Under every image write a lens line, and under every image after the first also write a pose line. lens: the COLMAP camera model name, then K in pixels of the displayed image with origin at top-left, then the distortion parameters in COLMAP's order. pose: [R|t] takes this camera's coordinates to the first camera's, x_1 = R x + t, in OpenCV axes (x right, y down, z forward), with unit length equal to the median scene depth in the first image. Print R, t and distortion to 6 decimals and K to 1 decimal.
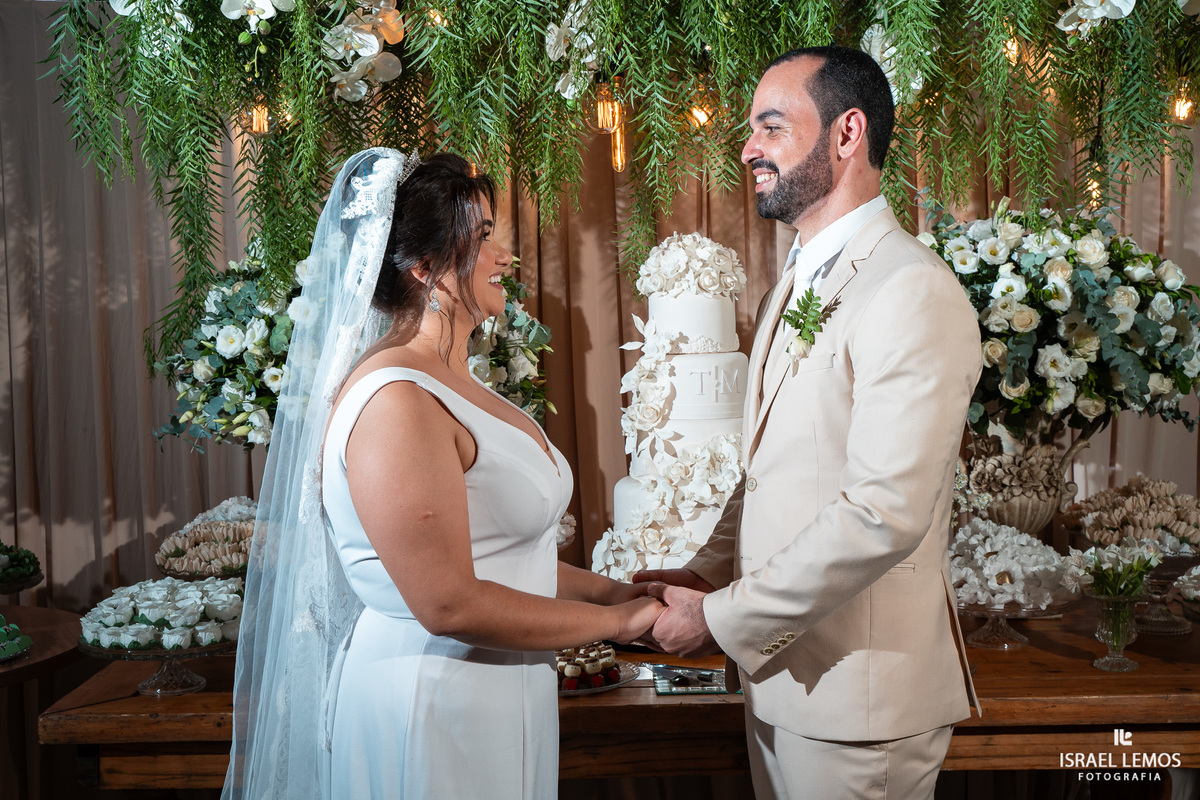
lens RADIAL K [[1494.7, 0, 595.8], [0, 1494.7, 399.3], [0, 0, 1]] dist [0.044912, 0.000000]
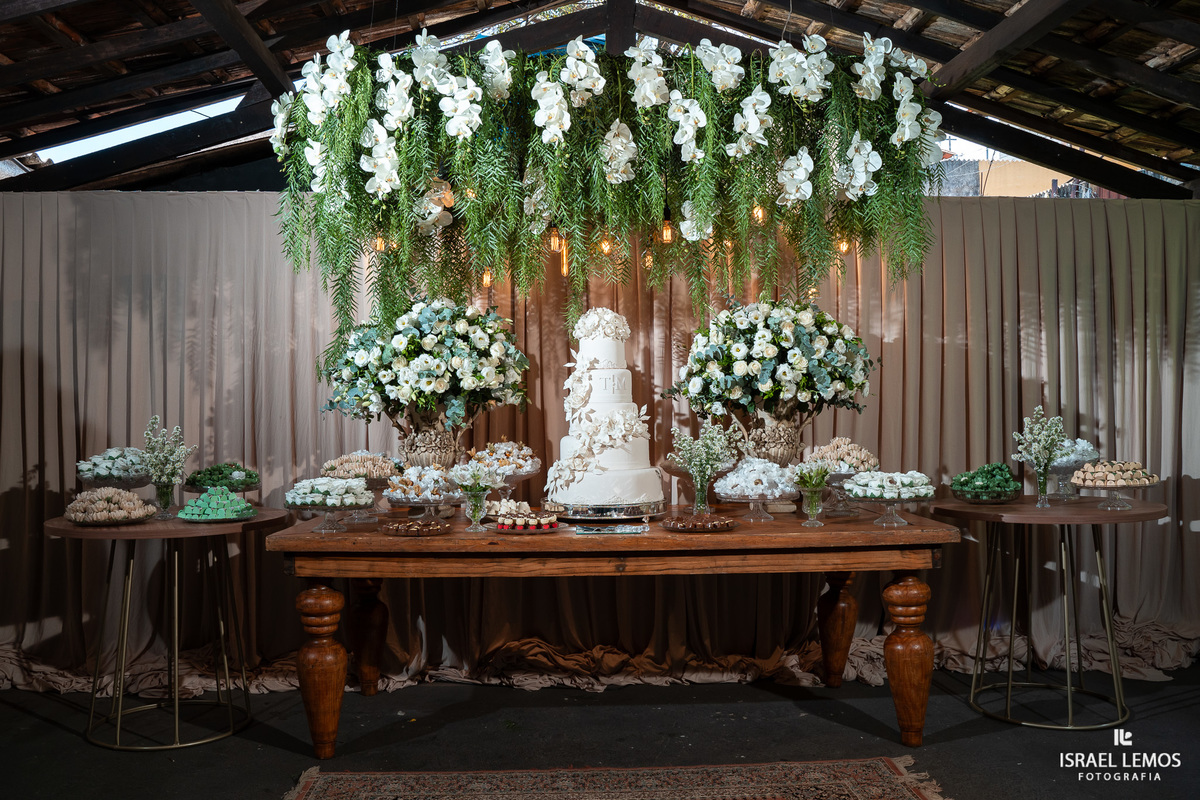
lens RADIAL K [[981.3, 0, 598.3], [0, 981.3, 400.1], [0, 0, 1]] dist [-0.120212, 0.094075]
pose [[0.999842, 0.009674, 0.014913, 0.044096], [-0.008640, 0.997654, -0.067913, 0.098277], [-0.015535, 0.067773, 0.997580, -0.259865]]
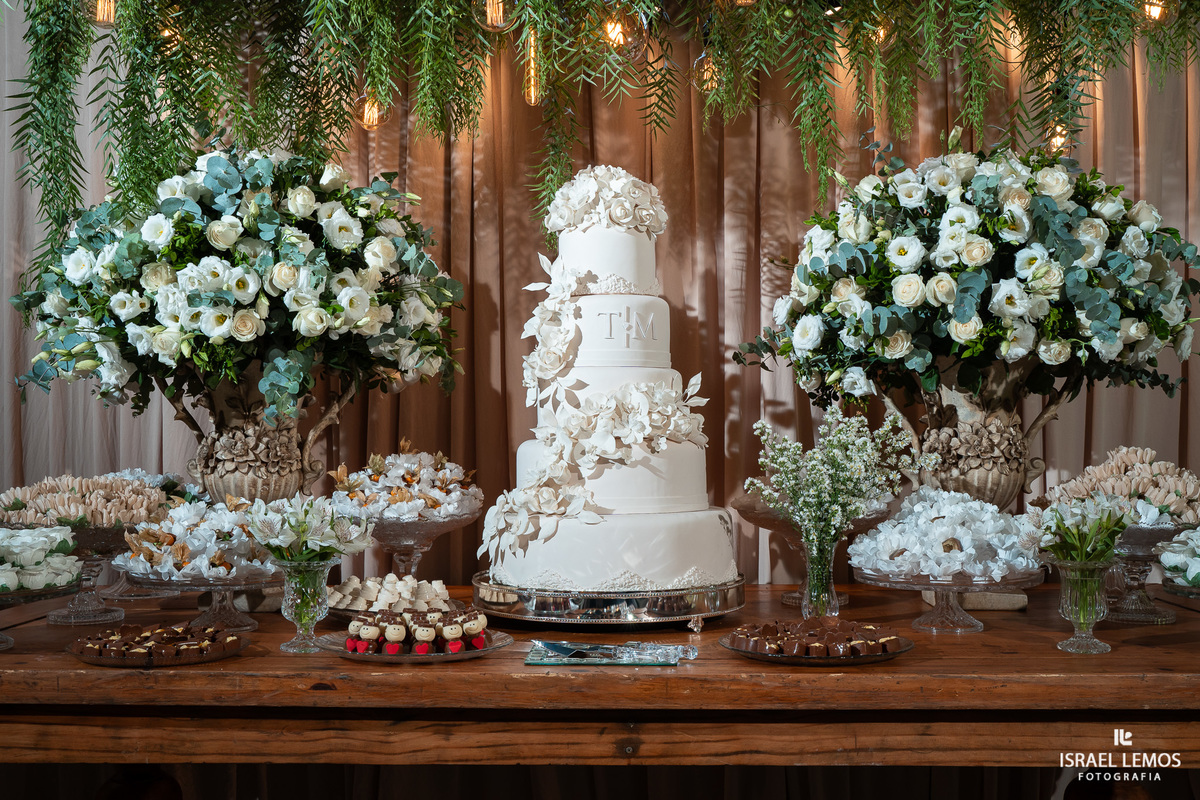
lens RADIAL K [[1303.5, 0, 597.0], [0, 1303.5, 400.9], [0, 0, 1]] dist [0.000196, 0.000000]
pose [[0.998948, 0.014740, -0.043429, 0.099228], [-0.018142, 0.996708, -0.079014, 0.096909], [0.042122, 0.079719, 0.995927, 0.241826]]
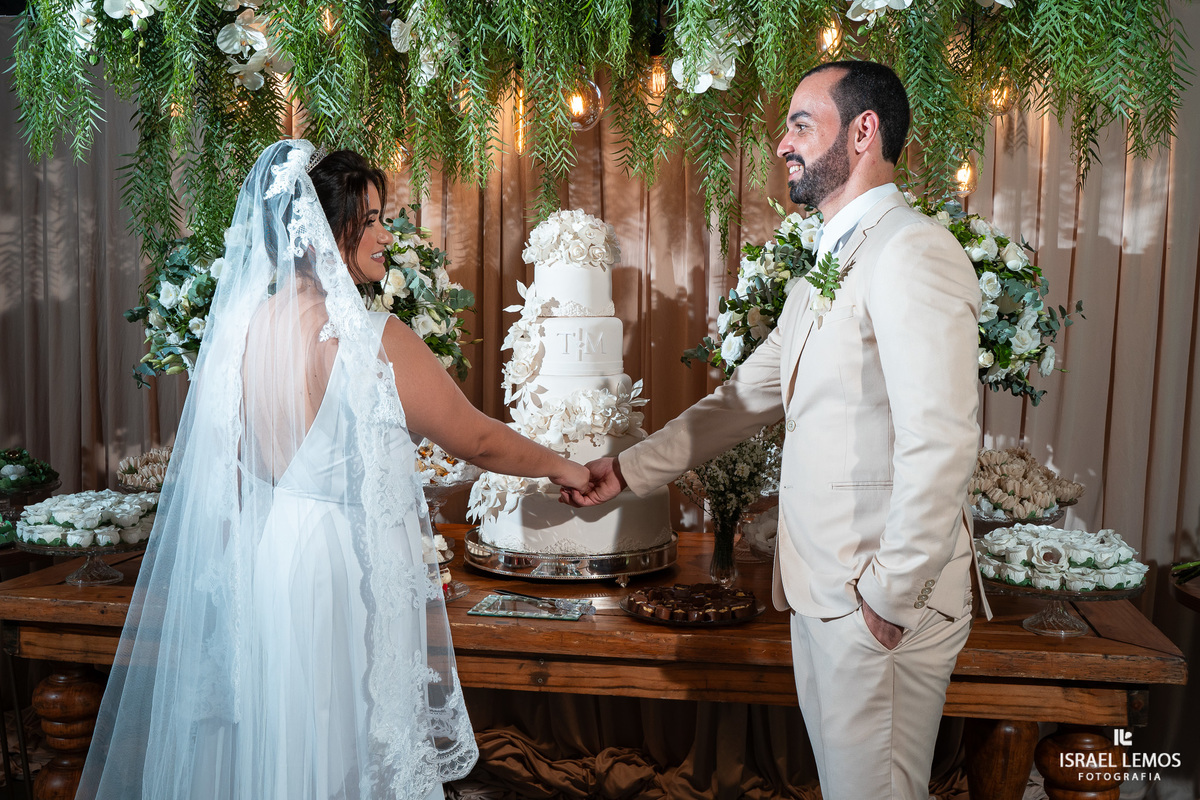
lens RADIAL K [[1282.3, 0, 599.6], [0, 1282.3, 396.7], [0, 0, 1]] dist [-0.011634, 0.000000]
pose [[0.982281, 0.040433, -0.182998, 0.278469], [-0.036784, 0.999052, 0.023294, 0.005976], [0.183767, -0.016150, 0.982837, 0.063747]]
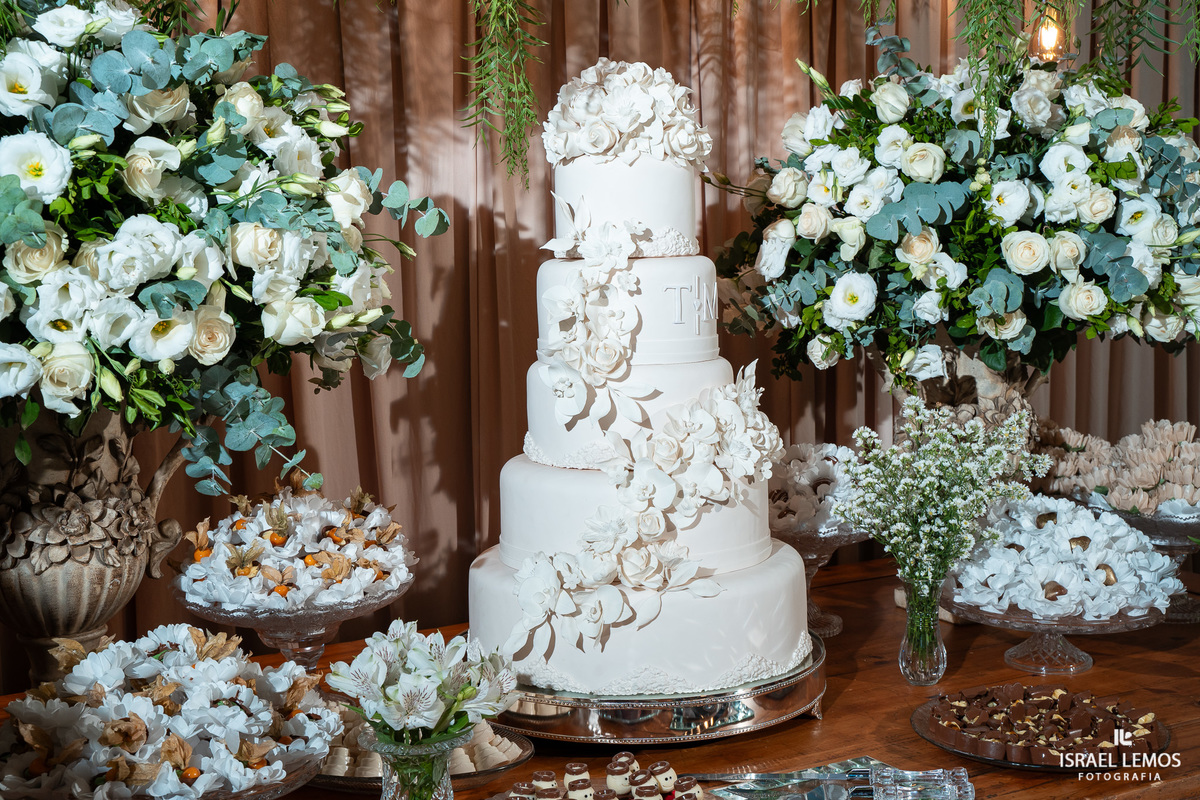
lens RADIAL K [[1552.8, 0, 590.9], [0, 1552.8, 402.4], [0, 0, 1]] dist [0.069760, 0.000000]
pose [[0.876327, -0.048155, 0.479303, -0.277614], [0.027707, 0.998382, 0.049649, -0.003579], [-0.480919, -0.030229, 0.876244, 0.465862]]
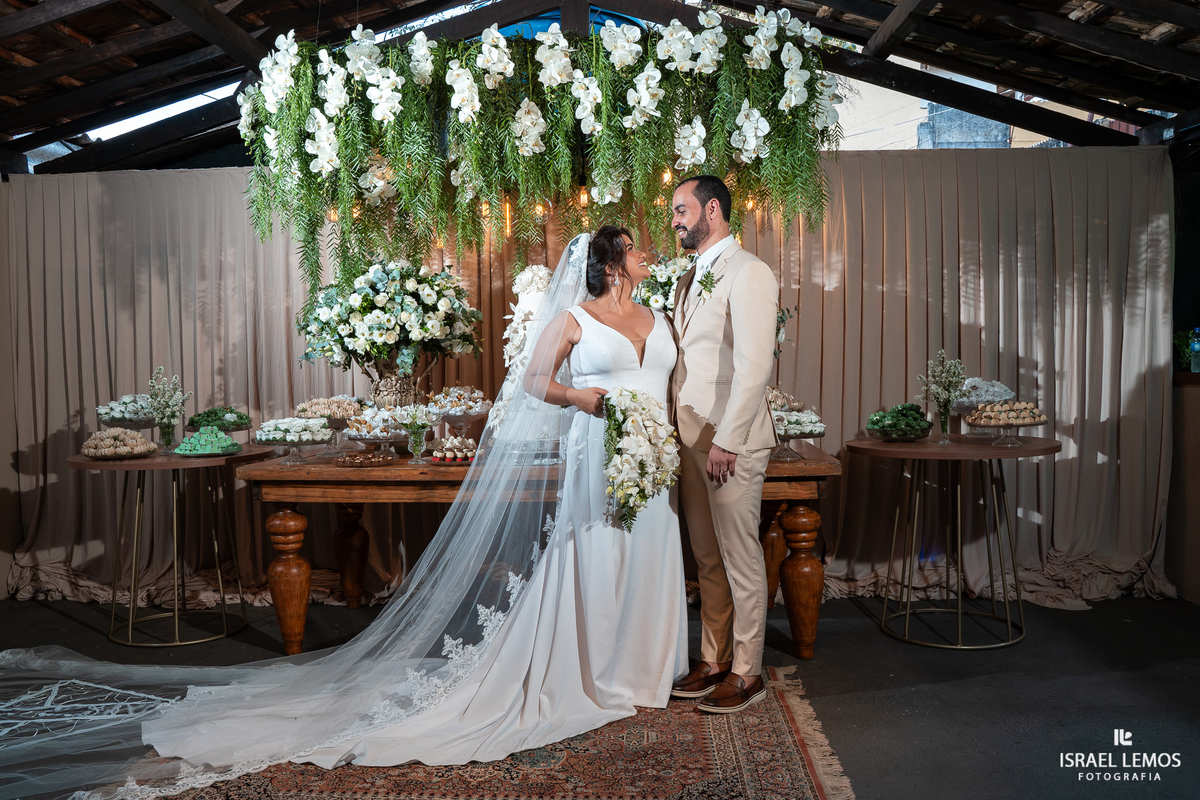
lens RADIAL K [[981.3, 0, 597.6], [0, 981.3, 400.1], [0, 0, 1]] dist [-0.120212, 0.094075]
pose [[0.996117, 0.003456, -0.087967, 0.287210], [-0.004574, 0.999911, -0.012512, 0.104935], [0.087916, 0.012865, 0.996045, -0.403973]]
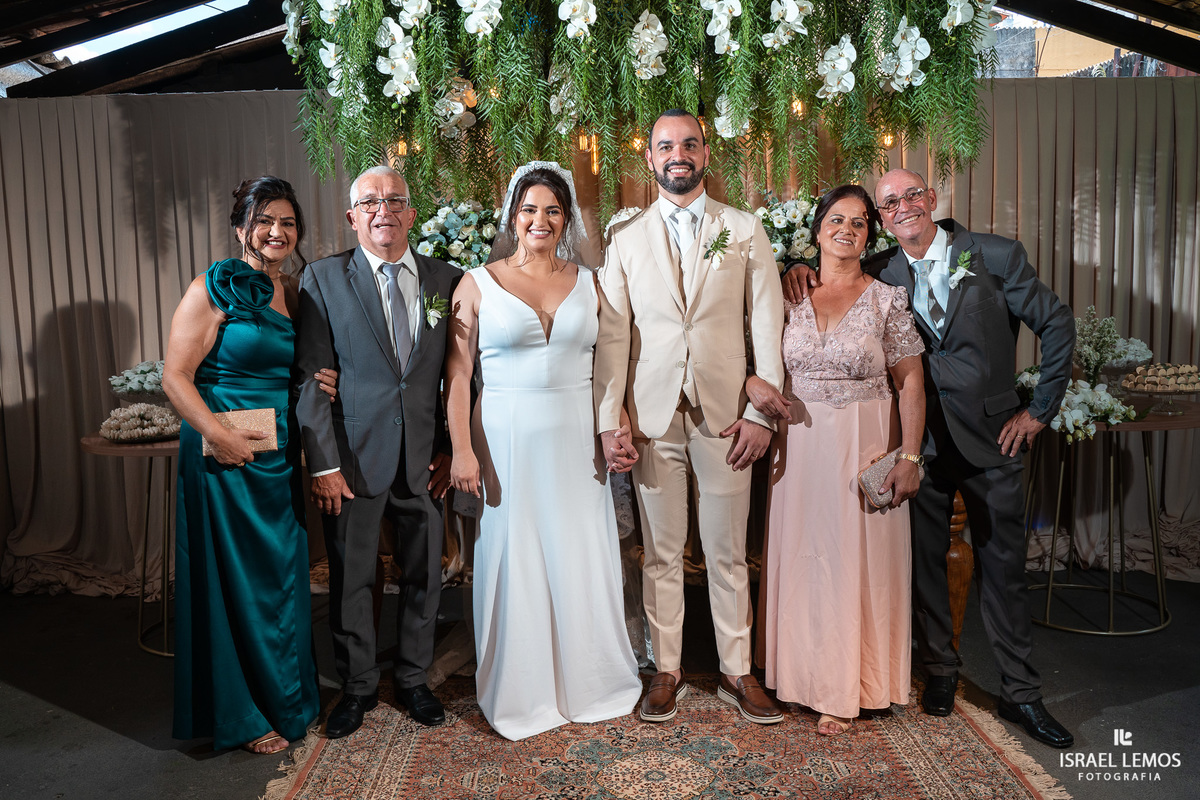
lens RADIAL K [[981.3, 0, 595.4], [0, 981.3, 399.3], [0, 0, 1]] dist [-0.120212, 0.094075]
pose [[0.999600, -0.003229, -0.028111, 0.052389], [0.004852, 0.998314, 0.057837, 0.059134], [0.027877, -0.057950, 0.997930, -0.232018]]
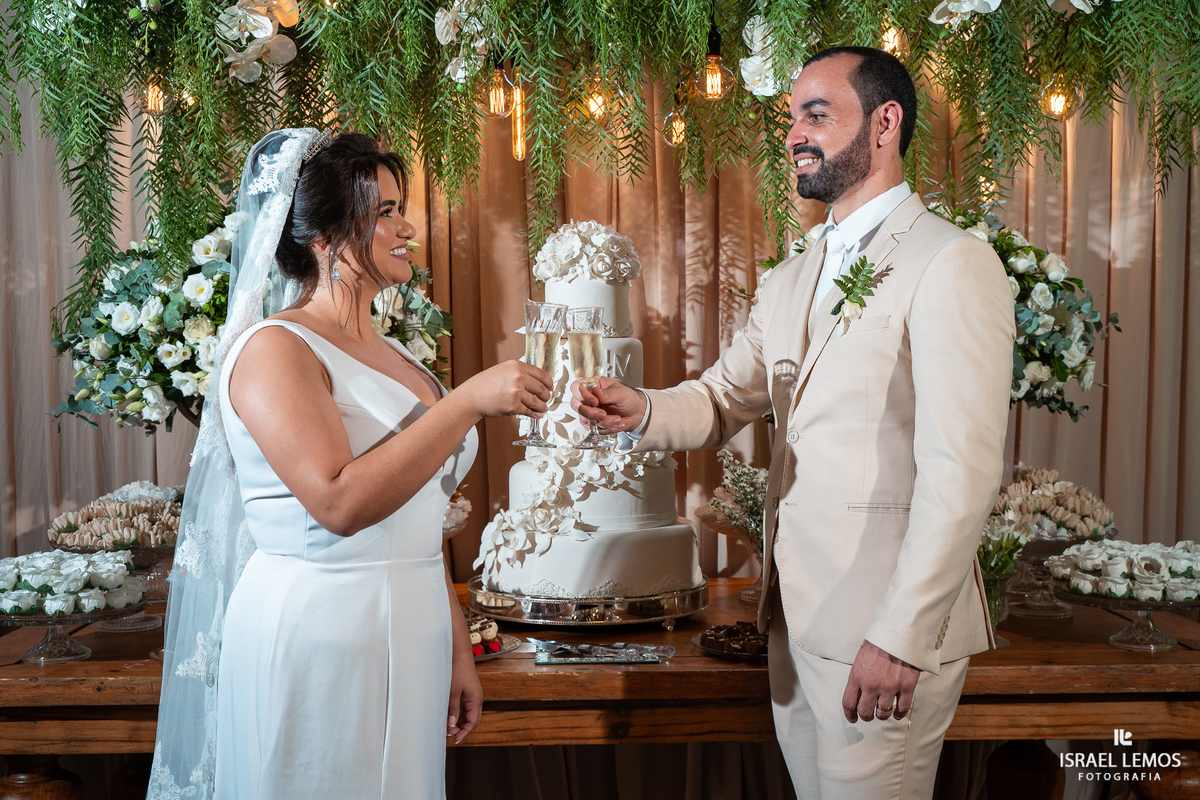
lens RADIAL K [[1552.8, 0, 595.6], [0, 1552.8, 396.2], [0, 0, 1]] dist [0.069760, 0.000000]
pose [[0.999774, 0.011625, 0.017790, 0.054711], [-0.011176, 0.999622, -0.025117, 0.036824], [-0.018075, 0.024913, 0.999526, -0.058257]]
